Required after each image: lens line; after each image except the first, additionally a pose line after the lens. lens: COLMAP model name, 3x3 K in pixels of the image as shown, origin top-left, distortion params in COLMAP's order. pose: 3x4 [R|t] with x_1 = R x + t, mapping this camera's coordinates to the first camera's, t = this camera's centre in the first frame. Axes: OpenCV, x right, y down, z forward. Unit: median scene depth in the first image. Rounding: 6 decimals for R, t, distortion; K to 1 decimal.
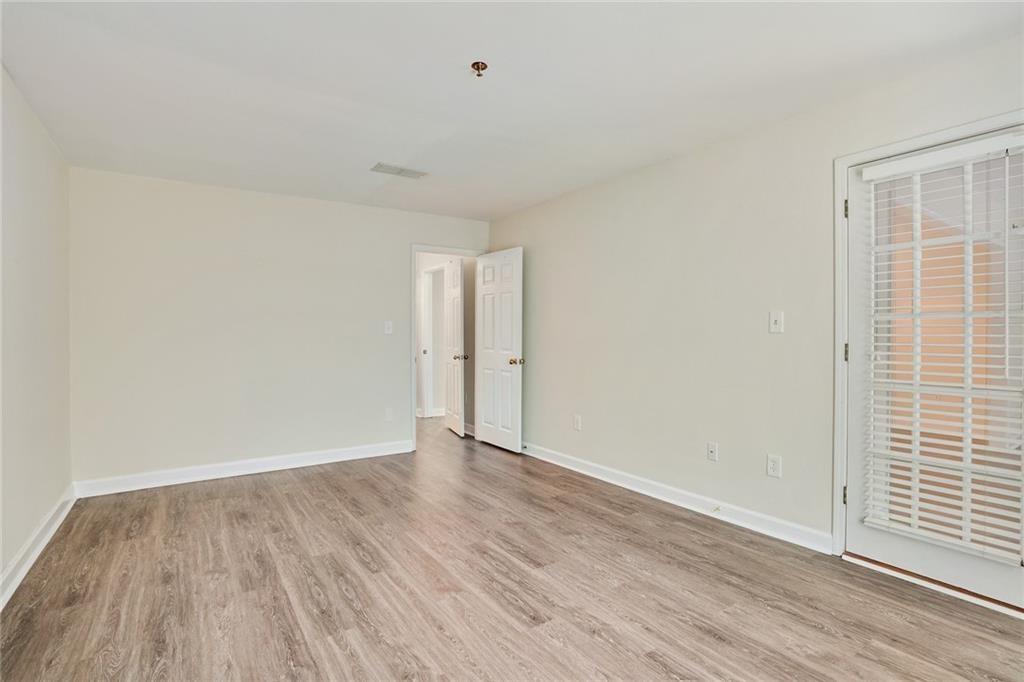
lens RADIAL K [[490.7, 0, 512.1], [0, 490.7, 338.2], [0, 0, 1]] dist [-0.033797, 0.002406]
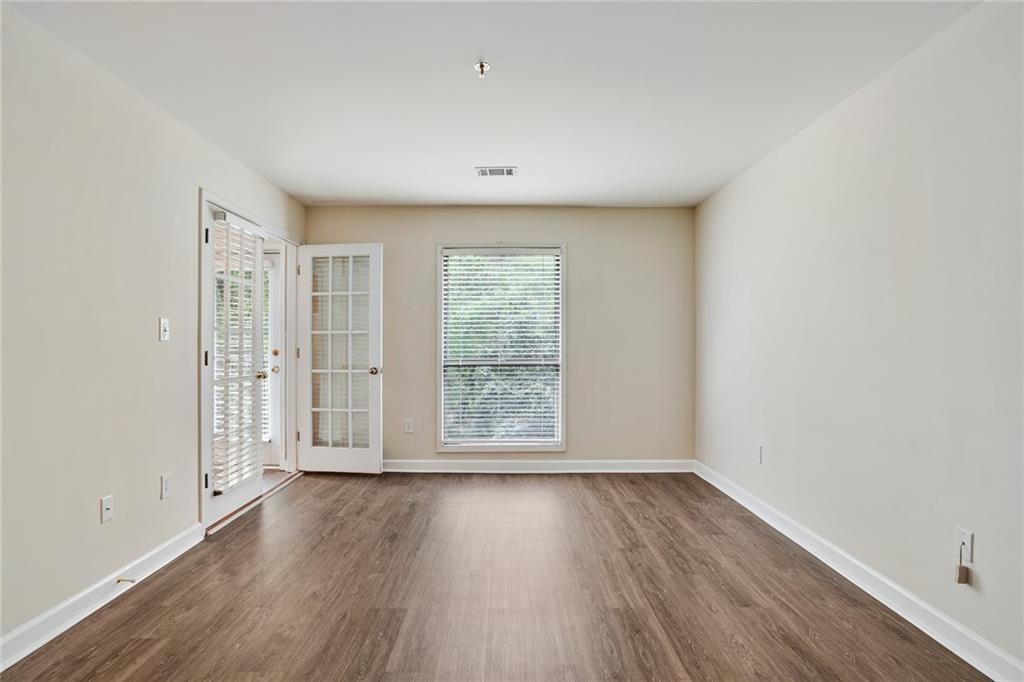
lens RADIAL K [[512.5, 0, 512.2], [0, 512.5, 343.7], [0, 0, 1]] dist [-0.028367, 0.003378]
pose [[-0.833507, 0.003932, 0.552494, -0.712010], [0.007789, 0.999959, 0.004634, -0.007287], [-0.552453, 0.008166, -0.833504, 1.896729]]
